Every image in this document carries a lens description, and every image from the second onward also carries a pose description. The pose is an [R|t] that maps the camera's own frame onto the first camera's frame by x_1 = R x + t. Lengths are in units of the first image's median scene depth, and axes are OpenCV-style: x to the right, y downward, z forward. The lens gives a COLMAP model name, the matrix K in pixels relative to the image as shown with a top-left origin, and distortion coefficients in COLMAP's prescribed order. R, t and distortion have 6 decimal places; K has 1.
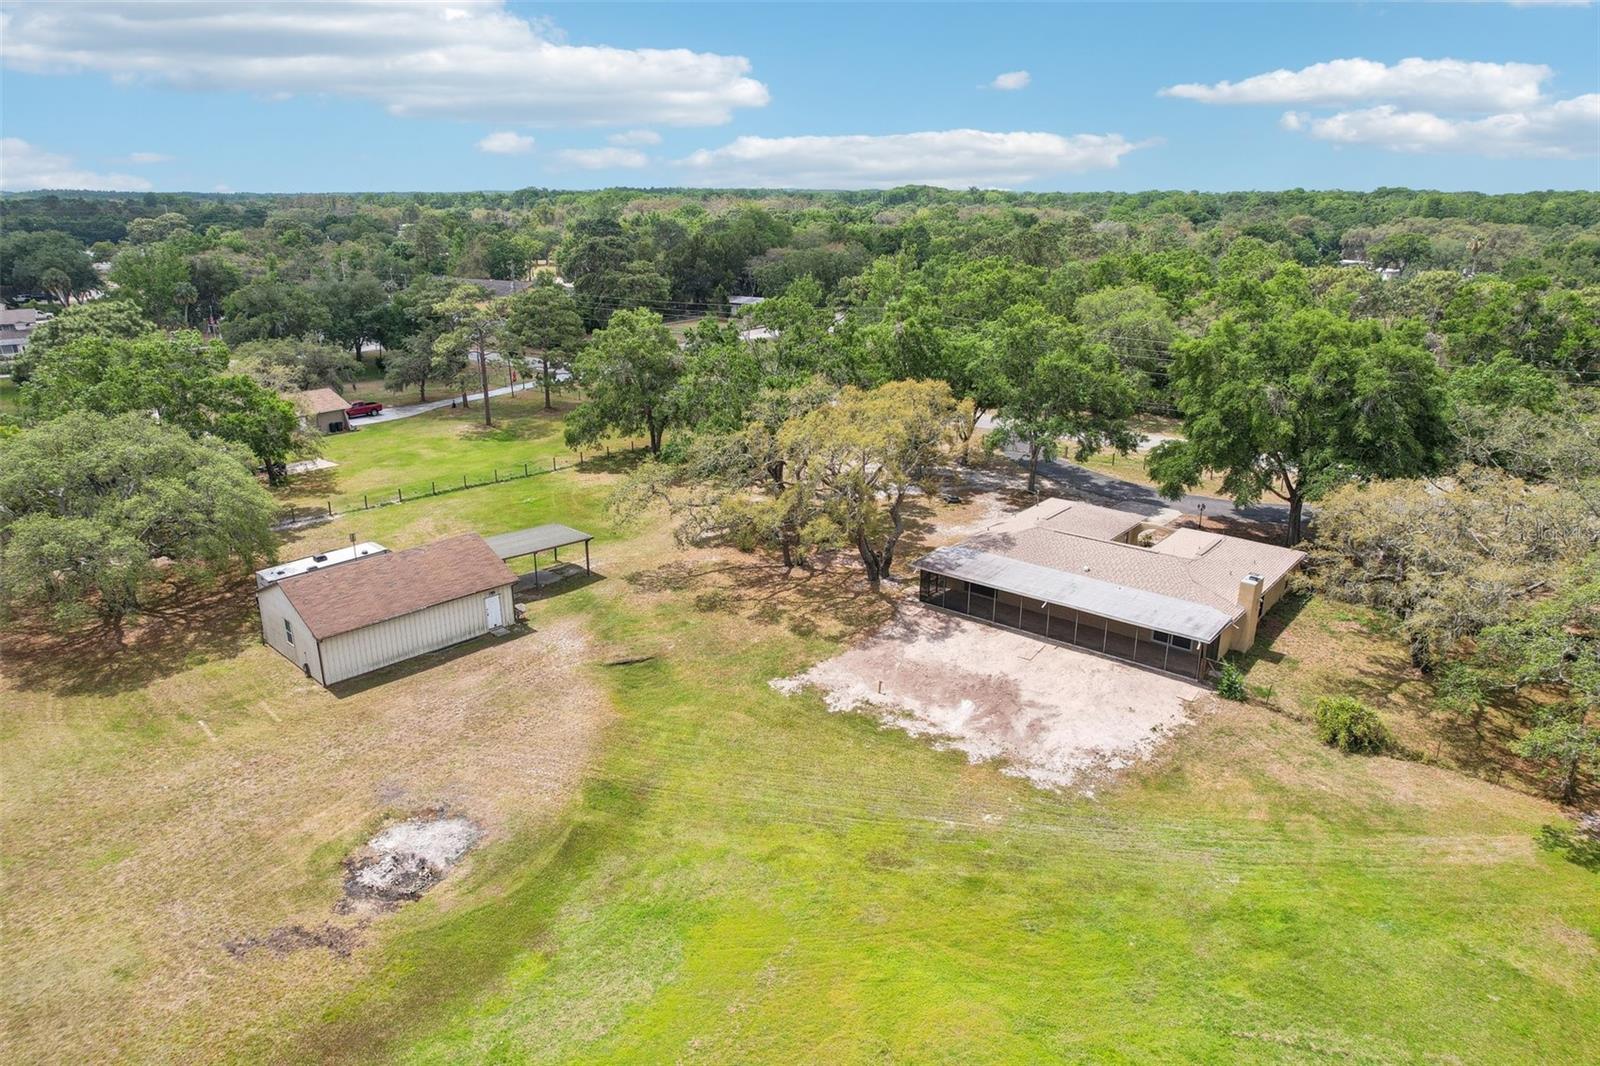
lens RADIAL K [[1057.8, 0, 791.9], [0, 1057.8, 523.8], [0, 0, 1]] dist [-0.083850, 0.074710]
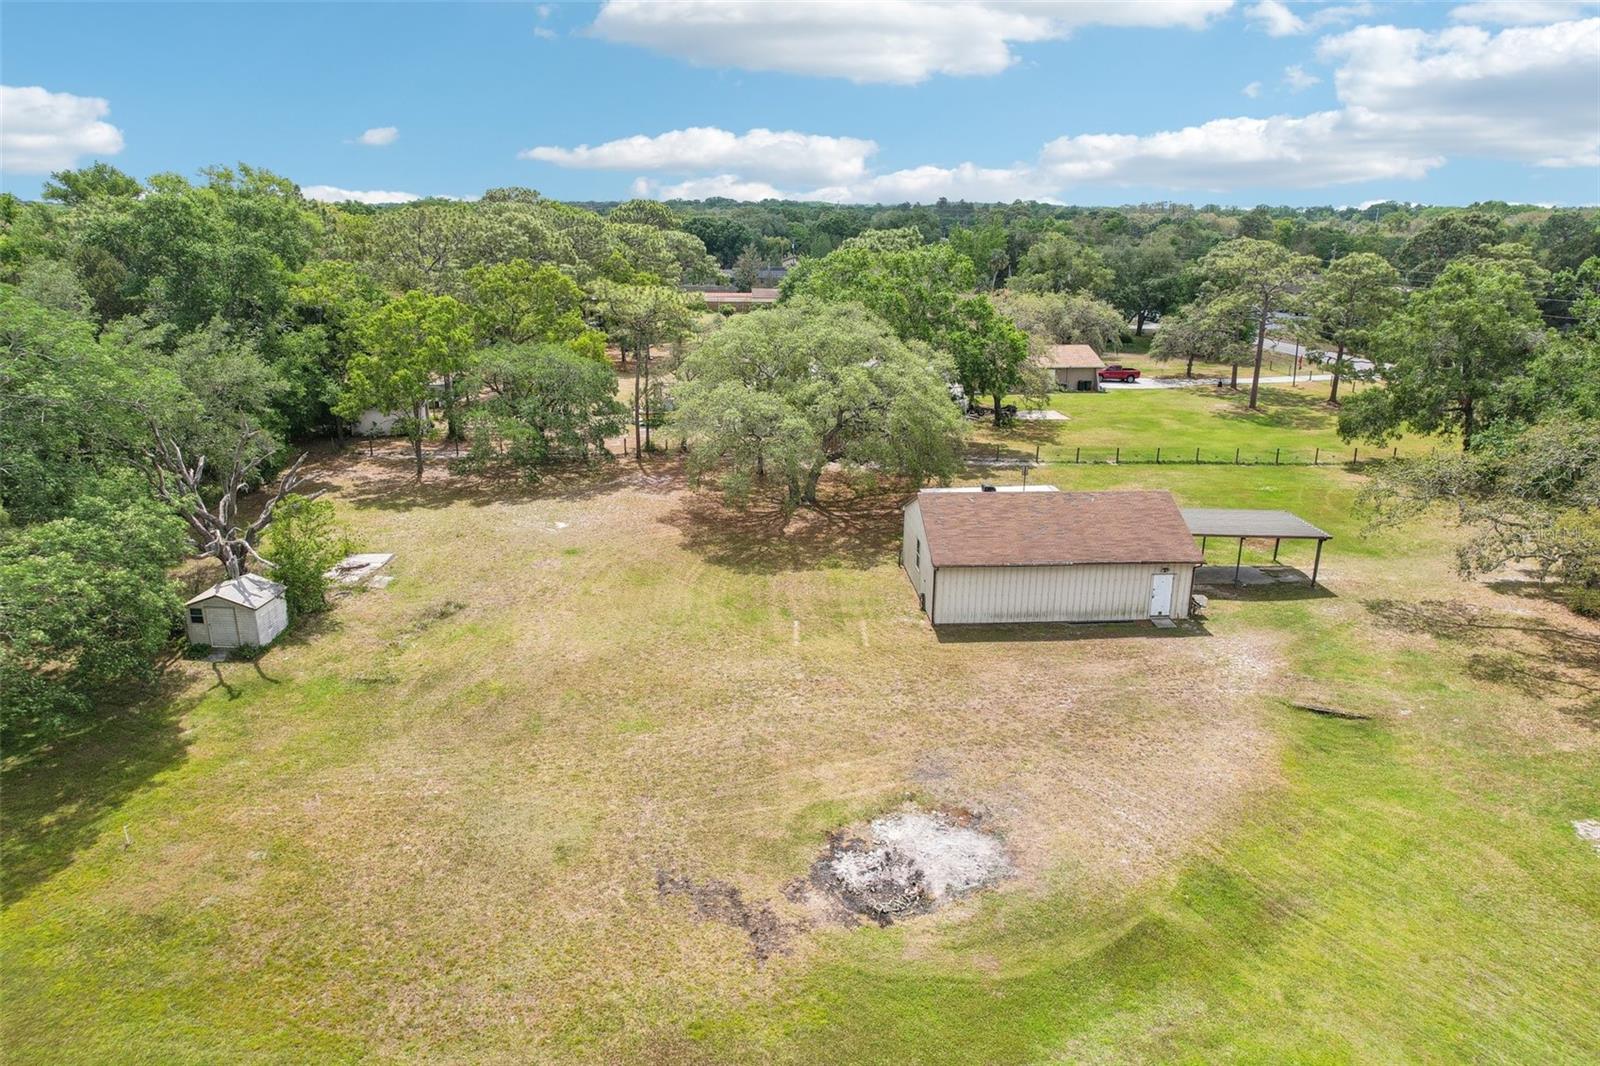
lens RADIAL K [[1040.4, 0, 796.4], [0, 1040.4, 523.8], [0, 0, 1]] dist [-0.070804, 0.068488]
pose [[0.735757, 0.206090, -0.645127, -0.007643], [-0.215216, 0.974346, 0.065811, 0.043242], [0.642140, 0.090421, 0.761236, 0.270844]]
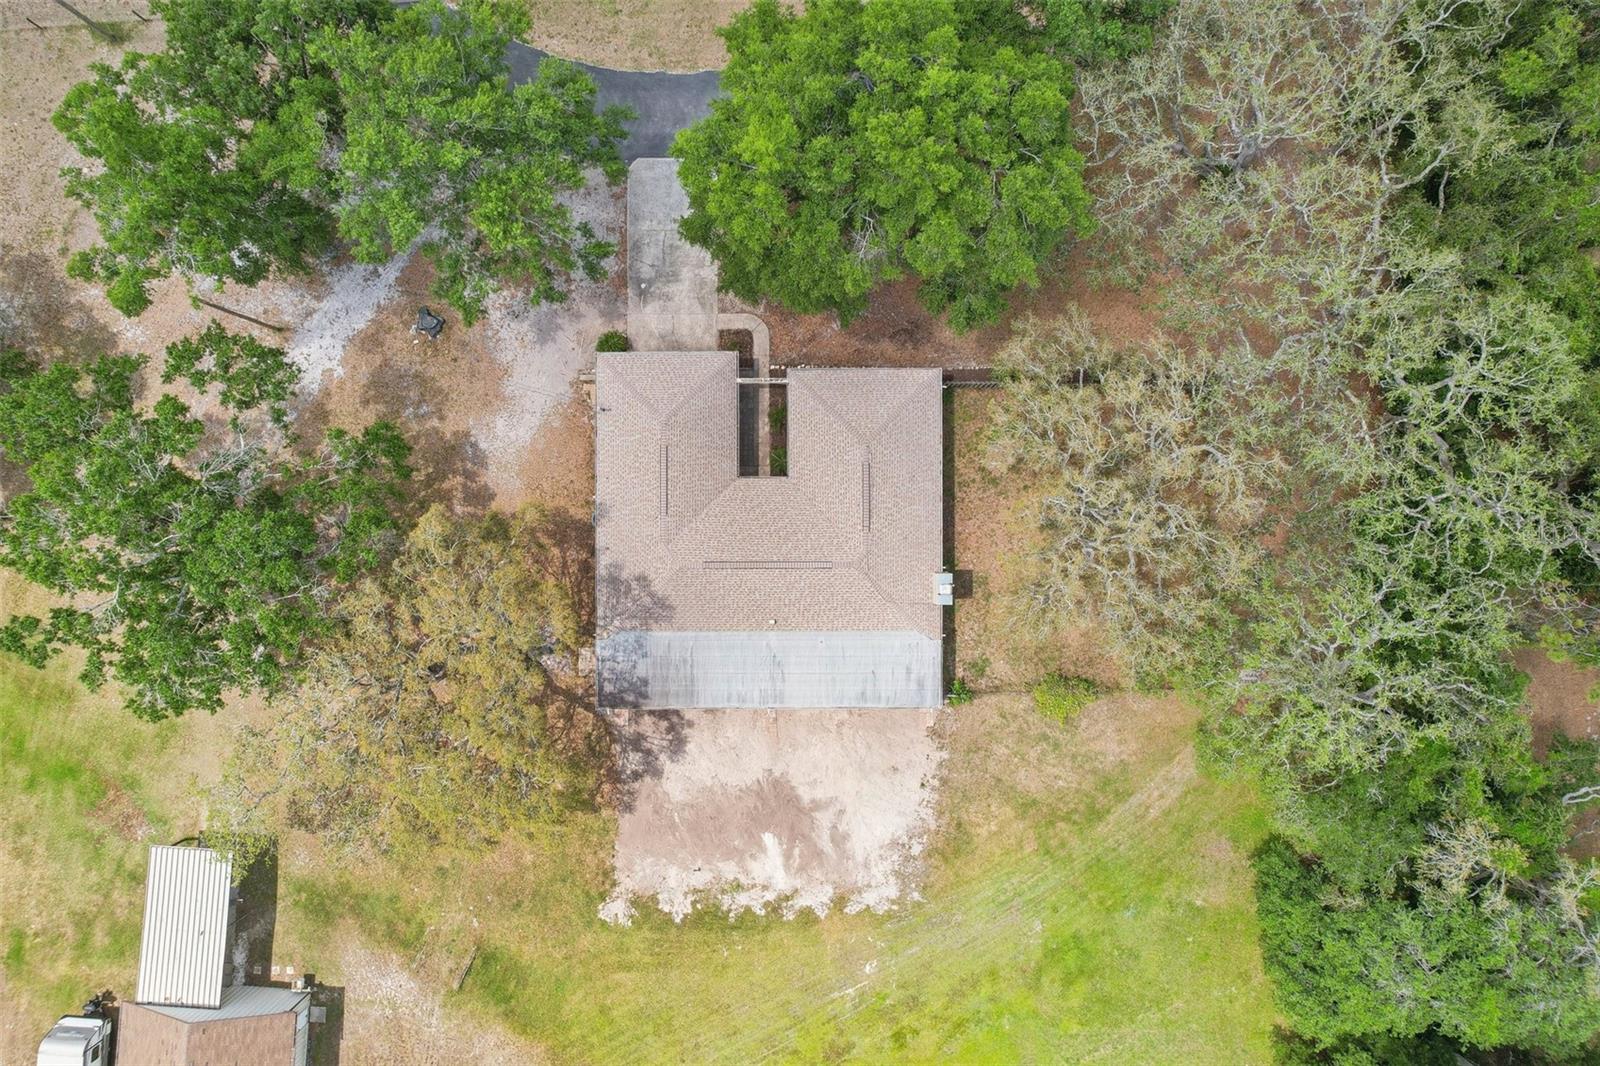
lens RADIAL K [[1057.8, 0, 791.9], [0, 1057.8, 523.8], [0, 0, 1]] dist [-0.083850, 0.074710]
pose [[0.768694, -0.639583, -0.006599, 0.367601], [0.189709, 0.218128, 0.957304, -0.861731], [-0.610836, -0.737125, 0.289008, 0.832932]]
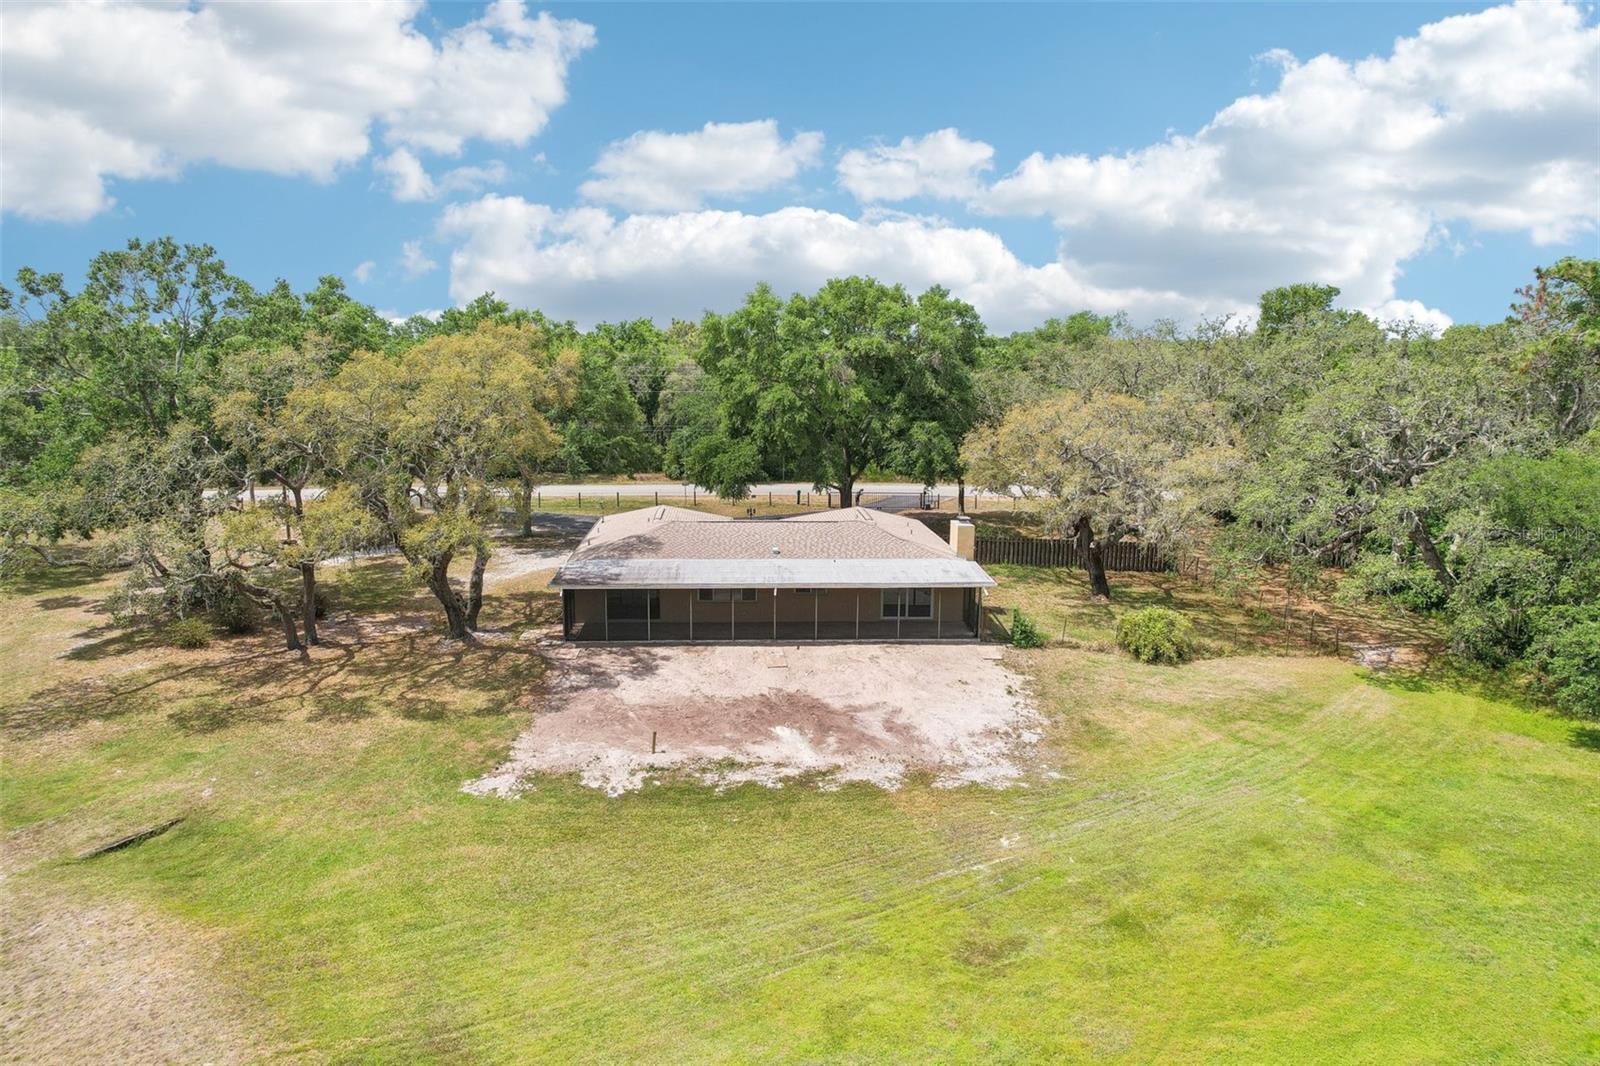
lens RADIAL K [[1060.8, 0, 812.3], [0, 1060.8, 536.4], [0, 0, 1]] dist [-0.080496, 0.069215]
pose [[0.715390, -0.105405, 0.690729, -0.240713], [0.199161, 0.978309, -0.056983, 0.085696], [-0.669740, 0.178331, 0.720865, 0.448469]]
